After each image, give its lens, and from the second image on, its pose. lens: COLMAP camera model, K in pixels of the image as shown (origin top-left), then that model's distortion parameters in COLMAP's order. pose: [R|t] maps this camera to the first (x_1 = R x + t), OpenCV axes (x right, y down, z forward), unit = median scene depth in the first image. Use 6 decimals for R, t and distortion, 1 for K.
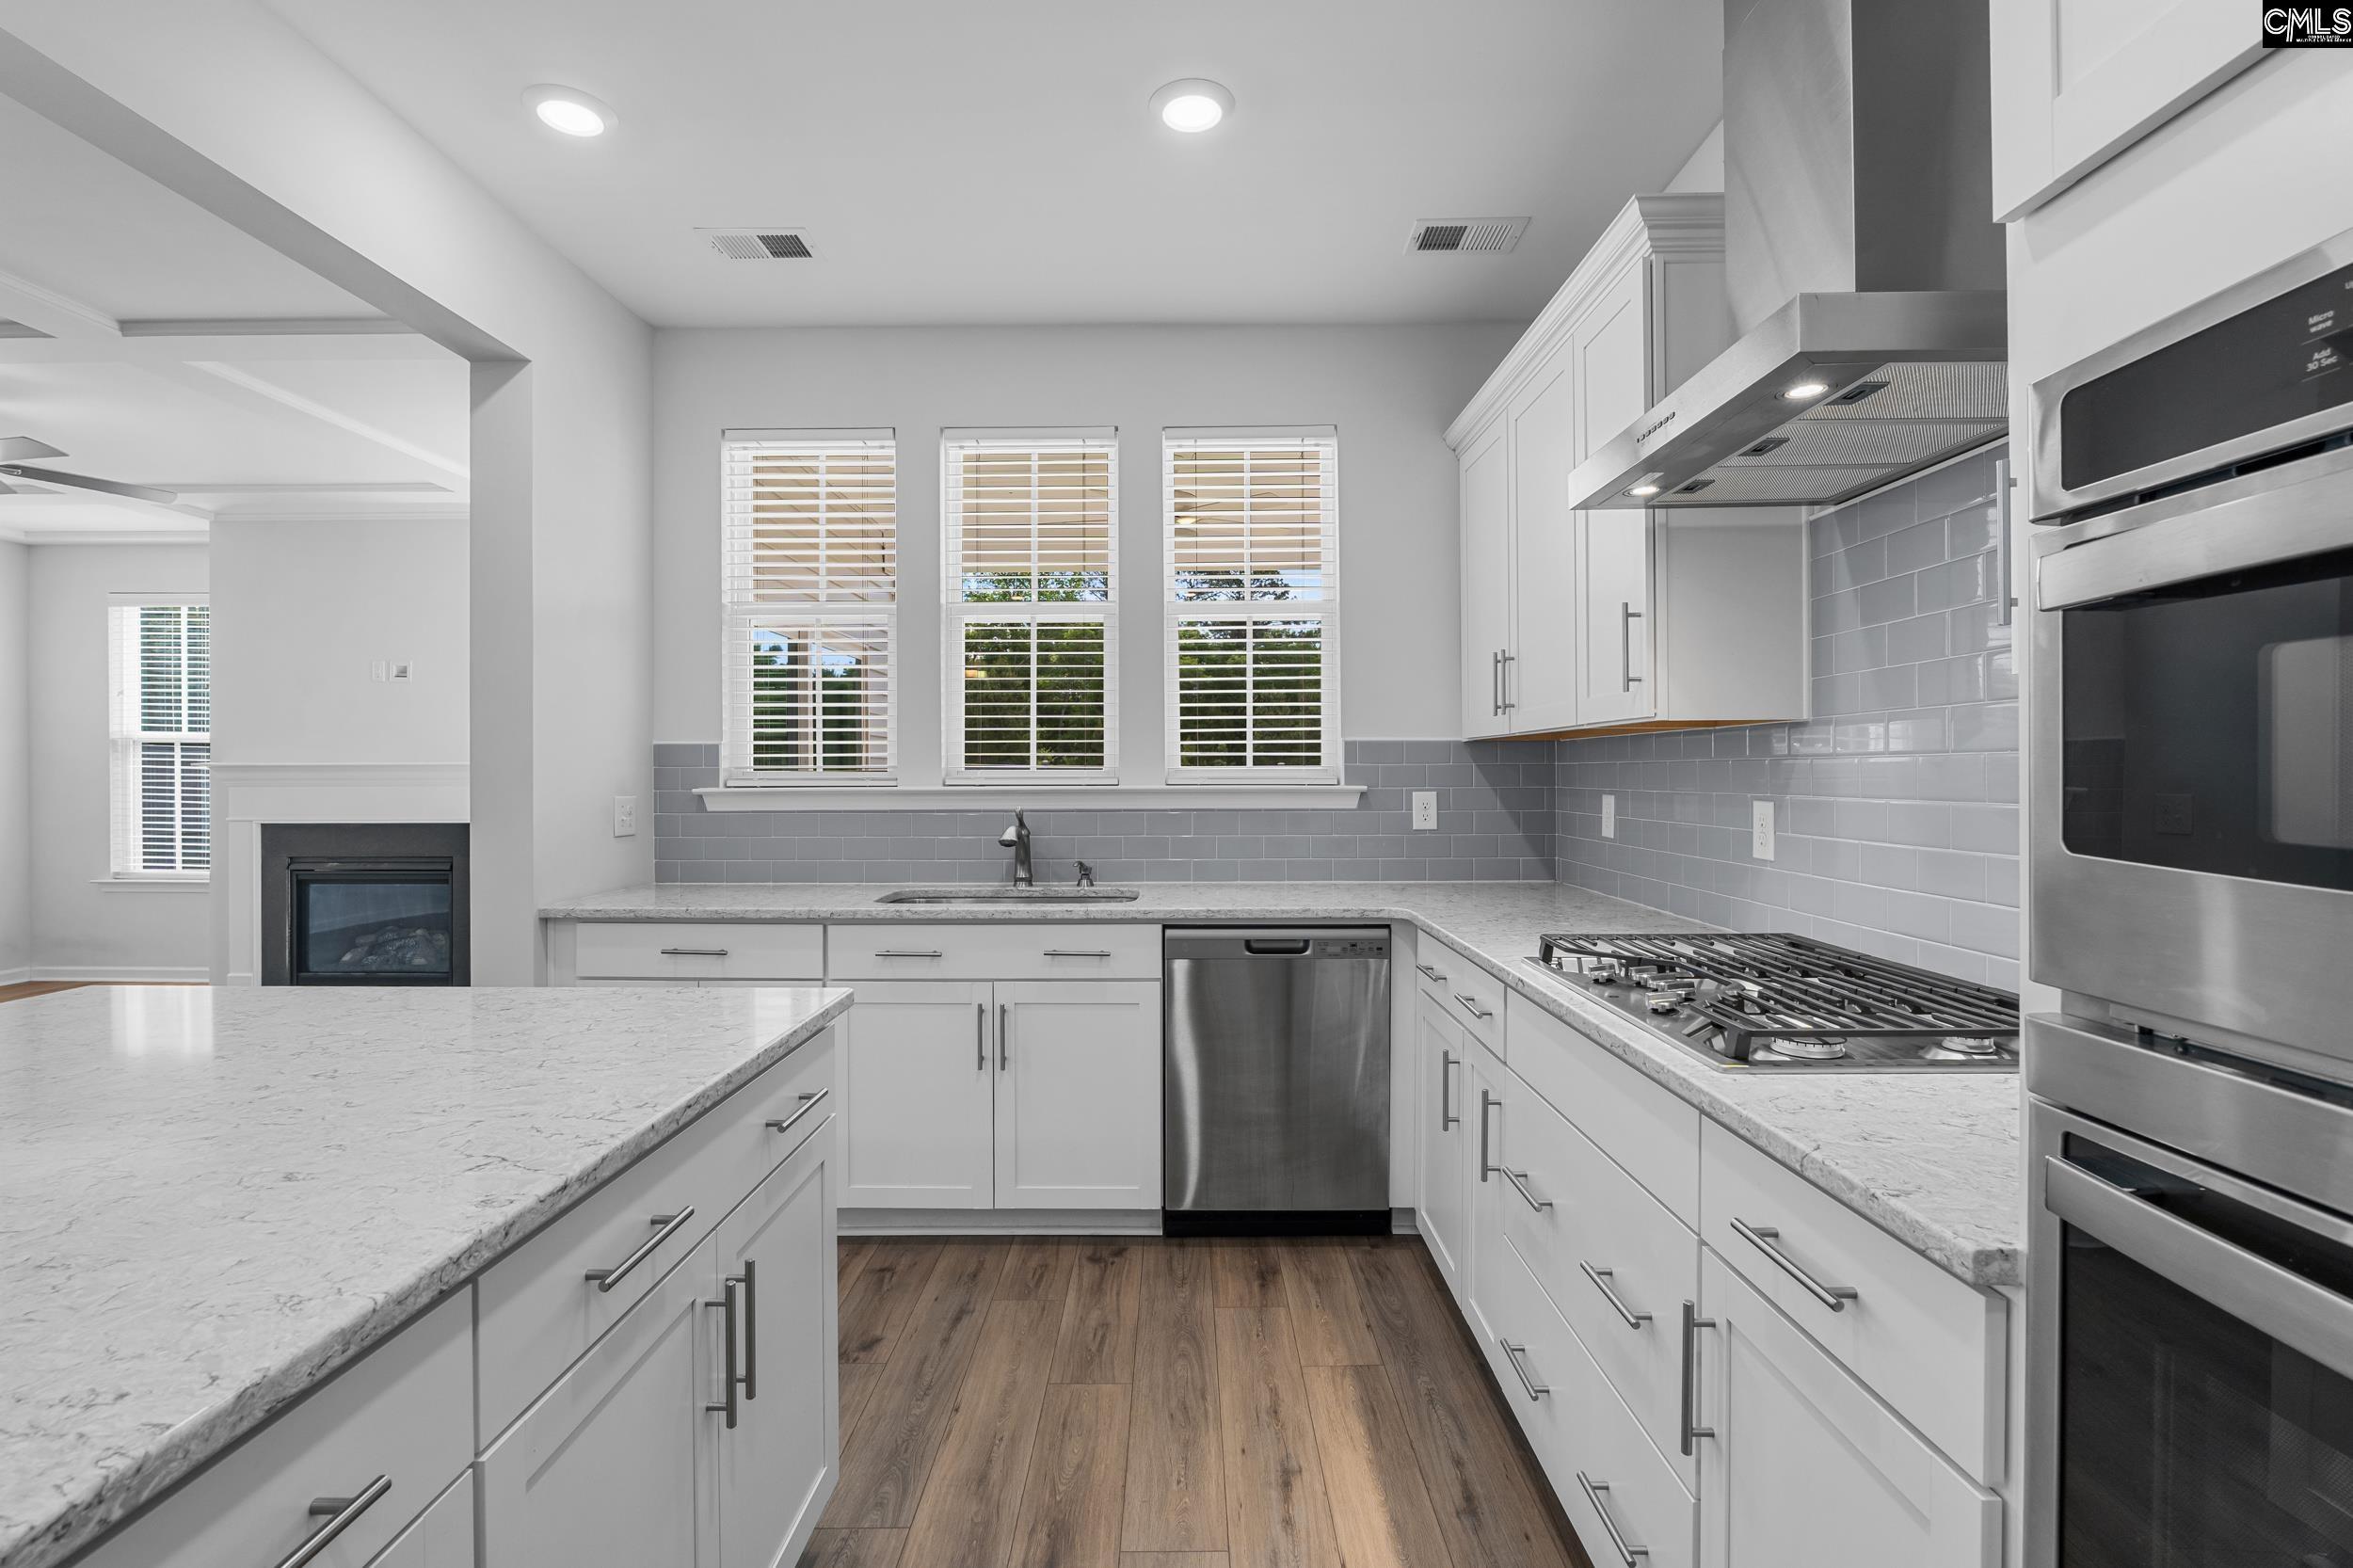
lens RADIAL K [[1092.4, 0, 1175.4], [0, 1092.4, 774.1], [0, 0, 1]] dist [-0.002045, -0.000724]
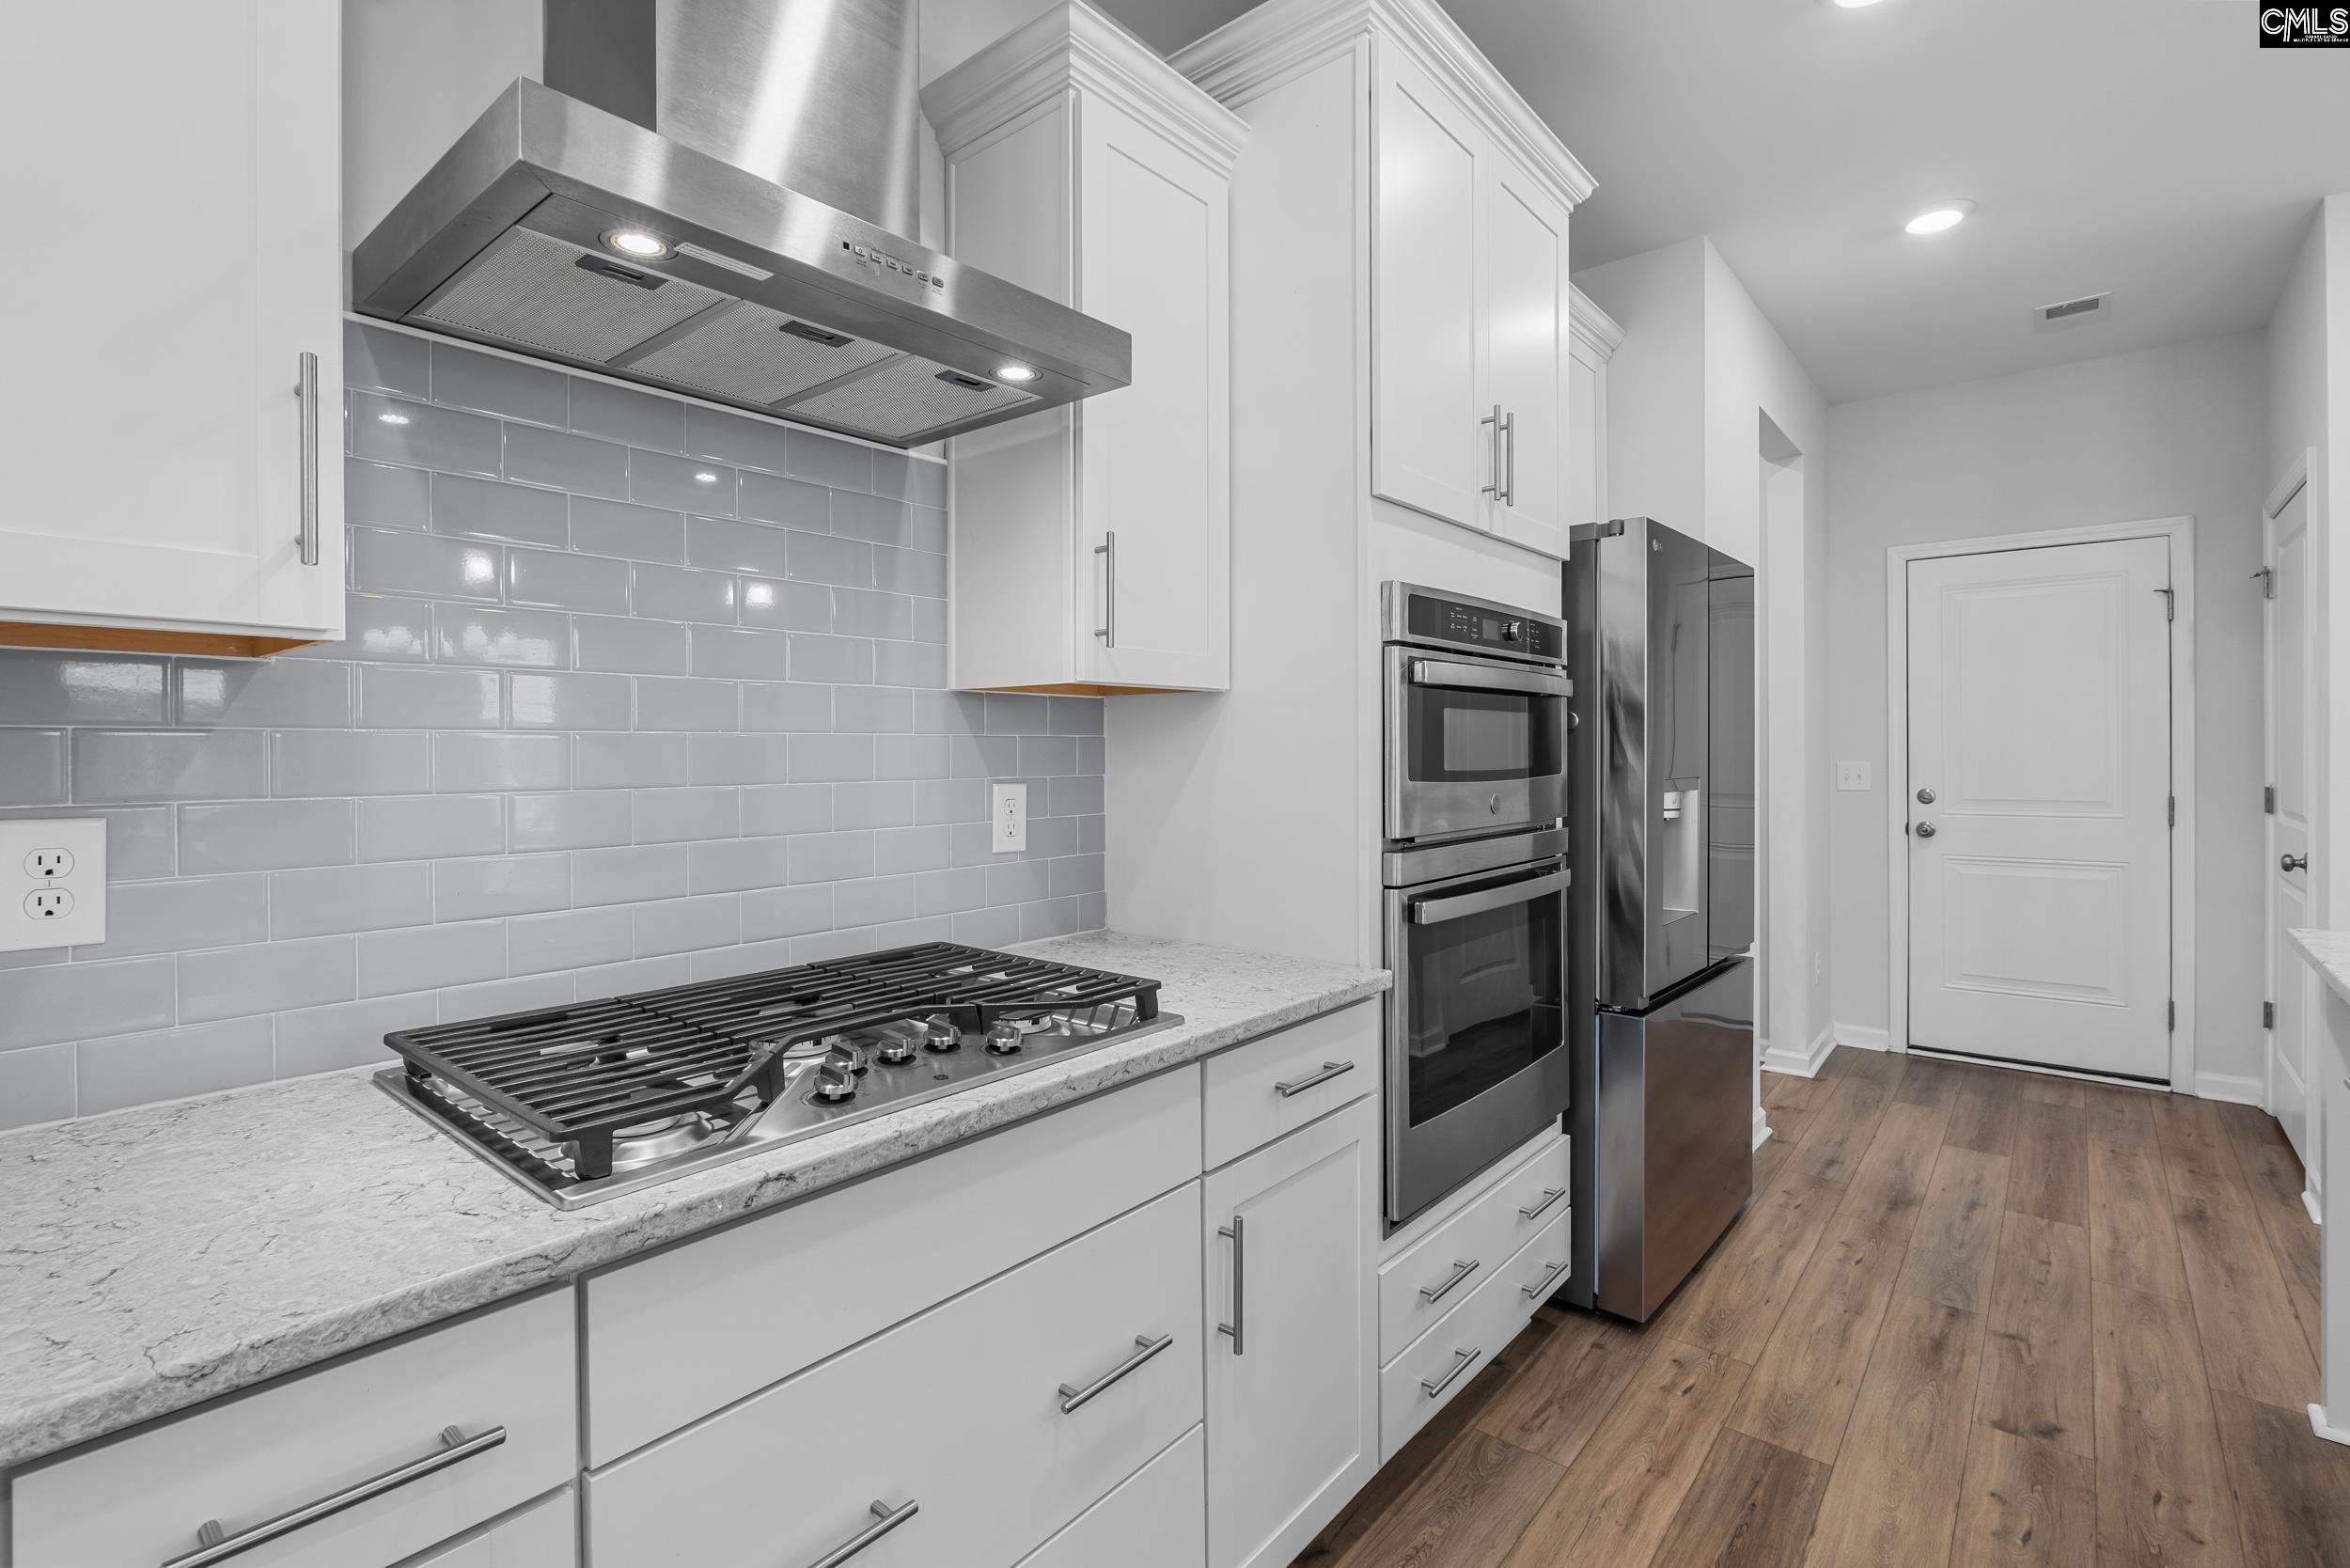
lens RADIAL K [[1095.7, 0, 1111.2], [0, 1095.7, 753.3], [0, 0, 1]] dist [-0.000003, -0.000097]
pose [[-0.751808, 0.010984, 0.659290, -0.219691], [0.011435, 0.999928, -0.003619, 0.008983], [-0.659283, 0.004818, -0.751880, 2.383819]]
